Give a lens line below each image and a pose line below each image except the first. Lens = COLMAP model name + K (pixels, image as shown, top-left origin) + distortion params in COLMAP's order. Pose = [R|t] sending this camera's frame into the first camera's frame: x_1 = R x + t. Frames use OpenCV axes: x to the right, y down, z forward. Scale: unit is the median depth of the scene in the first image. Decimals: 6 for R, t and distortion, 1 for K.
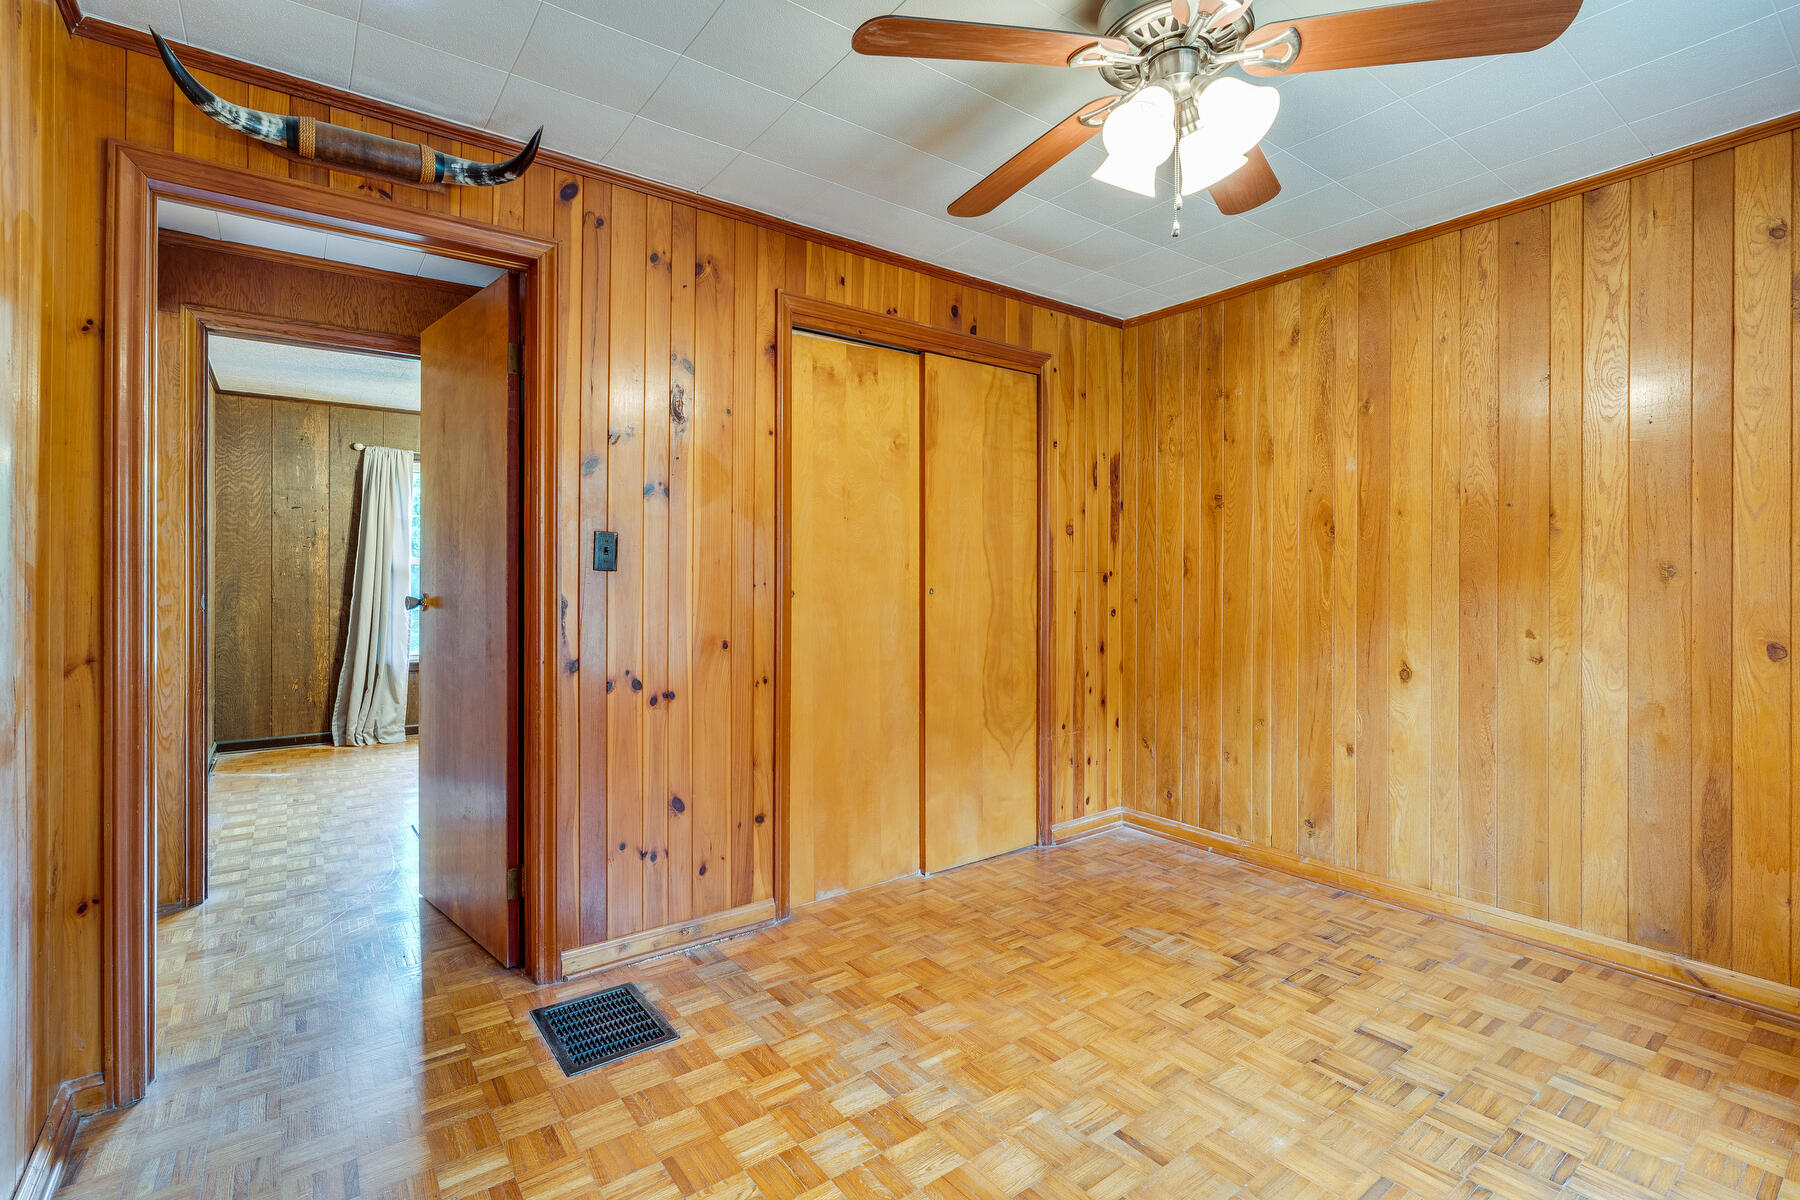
lens RADIAL K [[819.9, 0, 894.1], [0, 819.9, 590.0], [0, 0, 1]] dist [-0.003452, 0.000283]
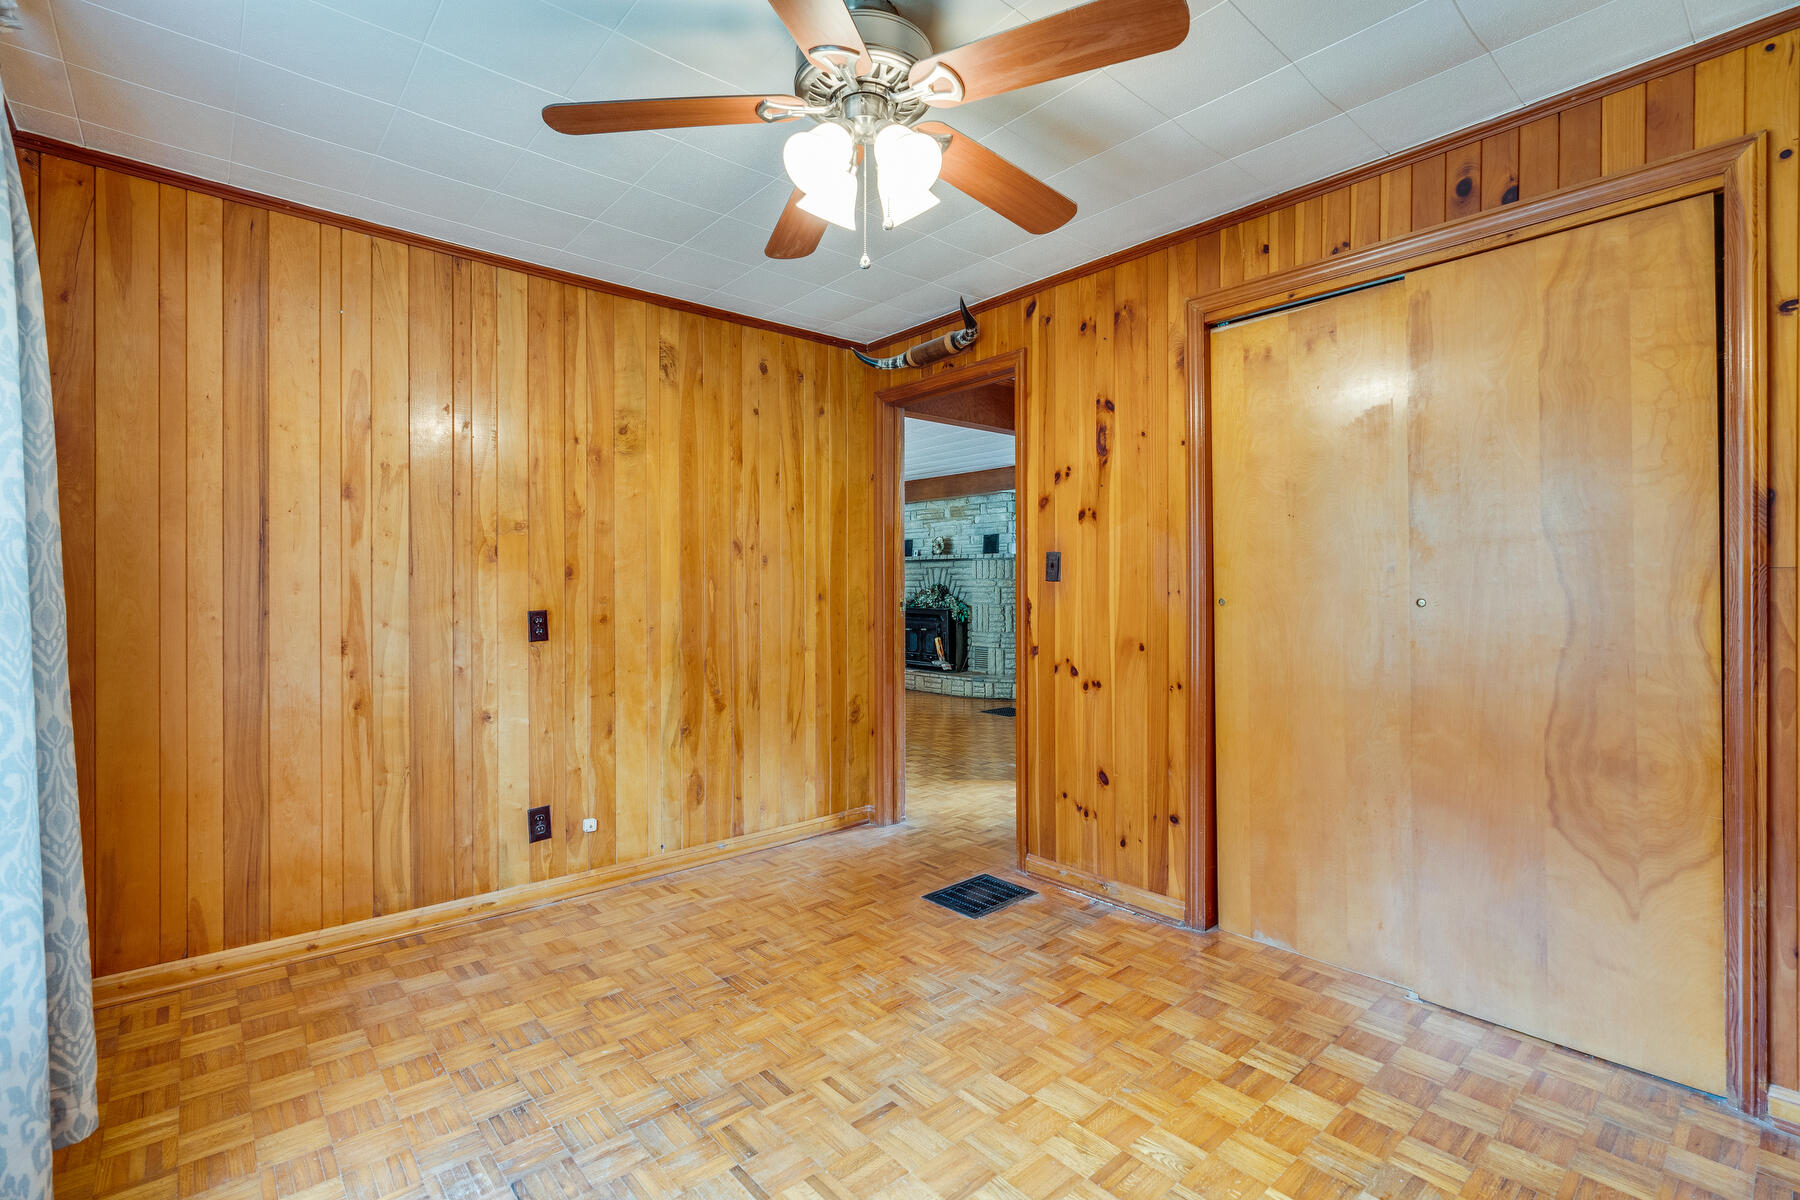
lens RADIAL K [[819.9, 0, 891.8], [0, 819.9, 587.6], [0, 0, 1]] dist [-0.003452, 0.000283]
pose [[0.078302, 0.003609, -0.996923, 0.947460], [-0.002685, 0.999991, 0.003409, -0.016926], [0.996926, 0.002409, 0.078311, 0.638766]]
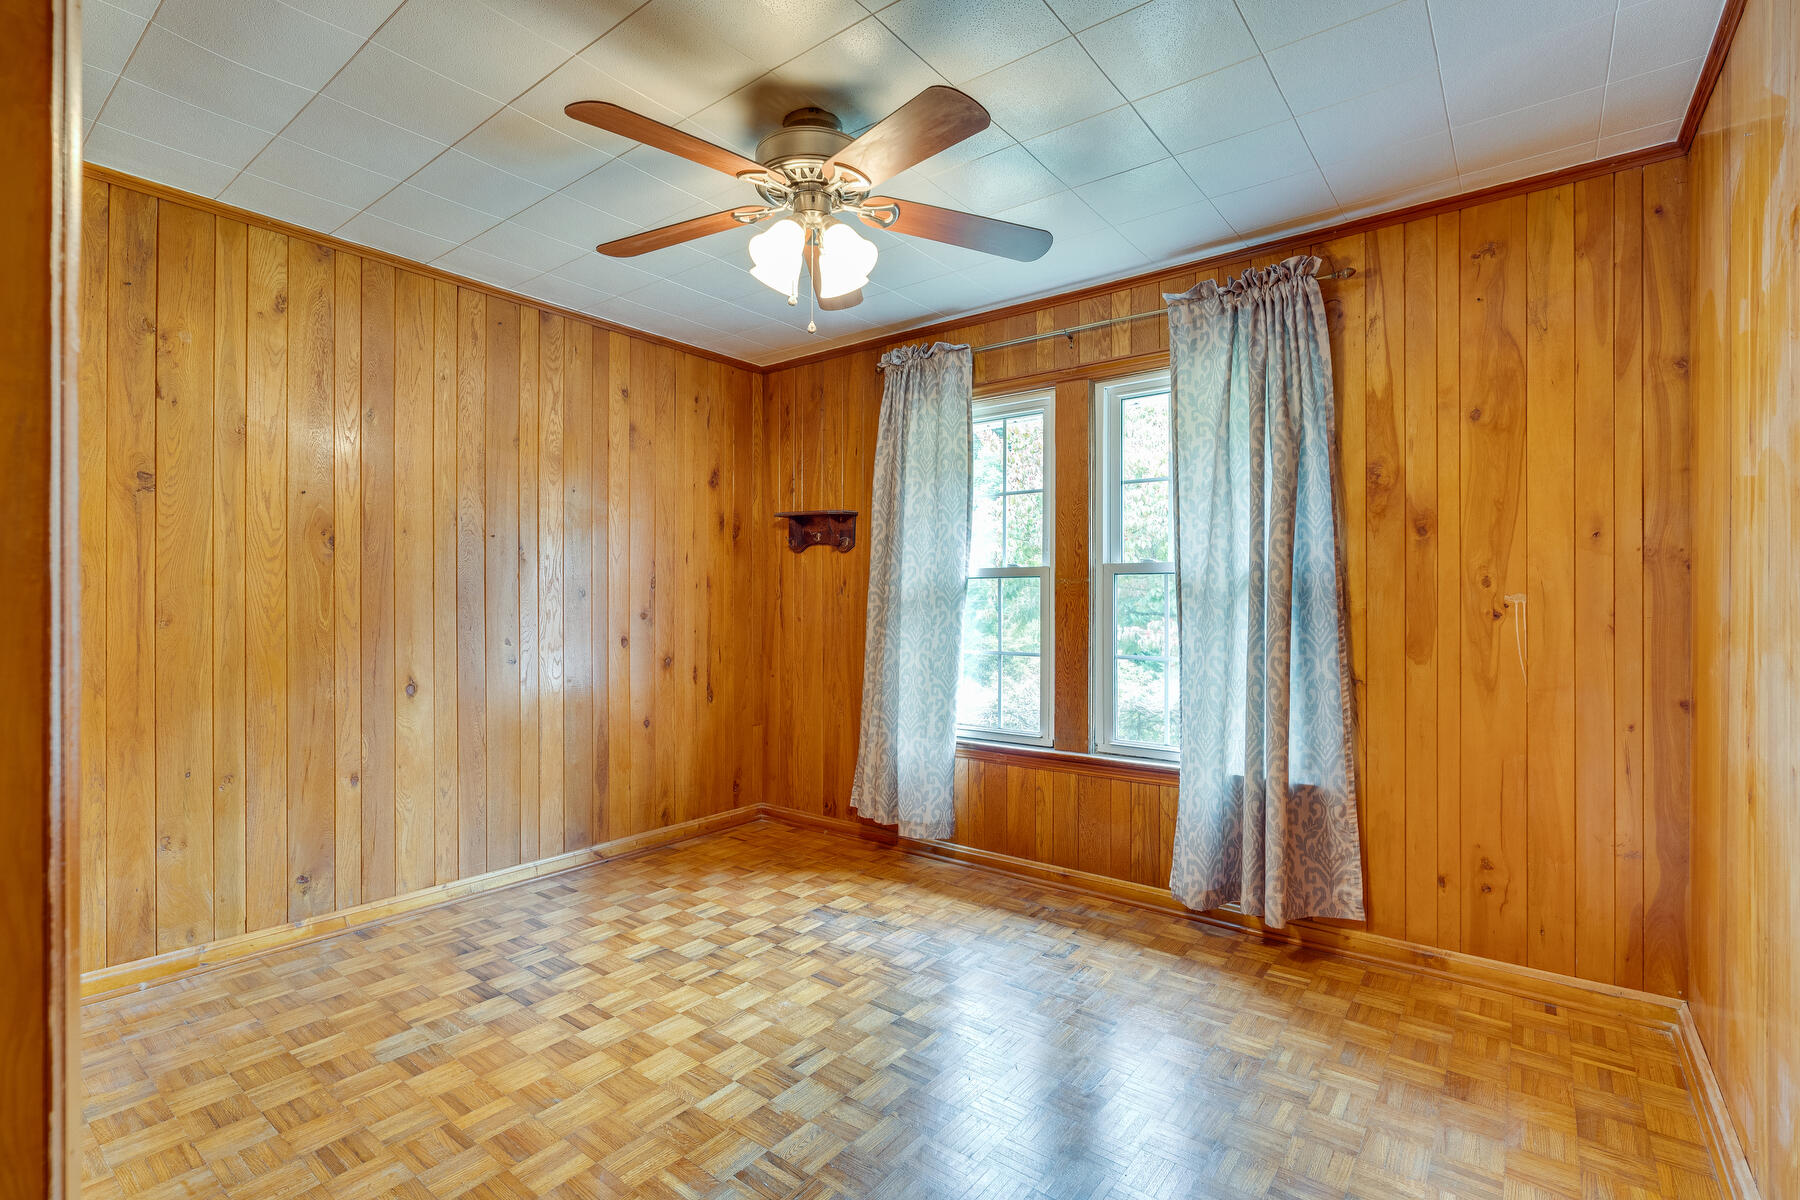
lens RADIAL K [[819.9, 0, 902.6], [0, 819.9, 604.0], [0, 0, 1]] dist [-0.003452, 0.000283]
pose [[-0.263542, -0.003986, 0.964640, -0.627549], [0.005564, 0.999969, 0.005652, -0.007153], [-0.964632, 0.006857, -0.263512, 0.796644]]
